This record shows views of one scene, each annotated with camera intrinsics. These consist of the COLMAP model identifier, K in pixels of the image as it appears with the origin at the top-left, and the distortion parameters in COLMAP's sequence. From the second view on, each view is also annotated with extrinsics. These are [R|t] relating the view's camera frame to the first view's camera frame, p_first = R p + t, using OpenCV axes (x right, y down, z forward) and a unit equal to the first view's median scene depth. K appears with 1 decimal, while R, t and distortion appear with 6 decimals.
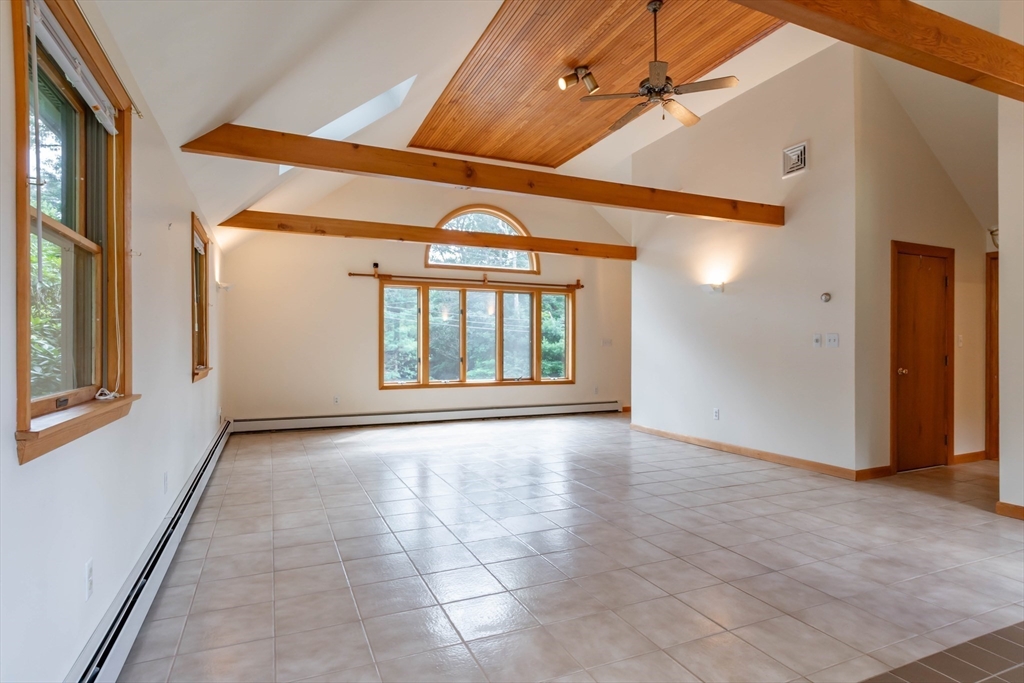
lens RADIAL K [[544.2, 0, 504.2], [0, 544.2, 344.9], [0, 0, 1]] dist [0.007467, -0.003911]
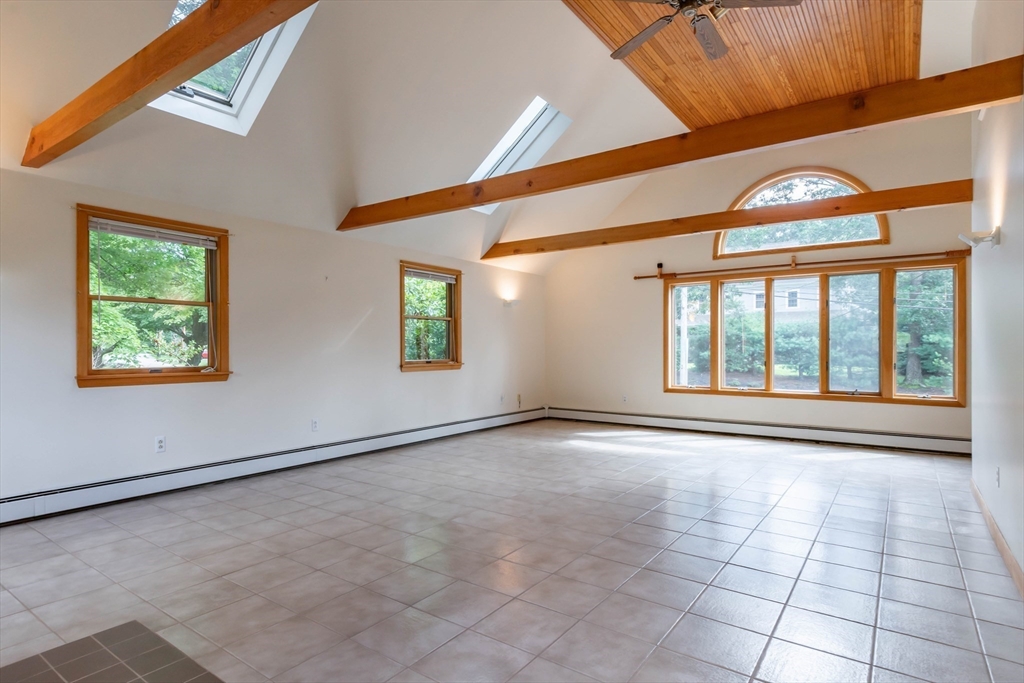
lens RADIAL K [[544.2, 0, 484.6], [0, 544.2, 344.1], [0, 0, 1]] dist [0.007467, -0.003911]
pose [[0.492699, -0.007125, -0.870171, 0.463875], [0.003337, 0.999975, -0.006298, 0.001392], [0.870194, 0.000199, 0.492710, 0.238822]]
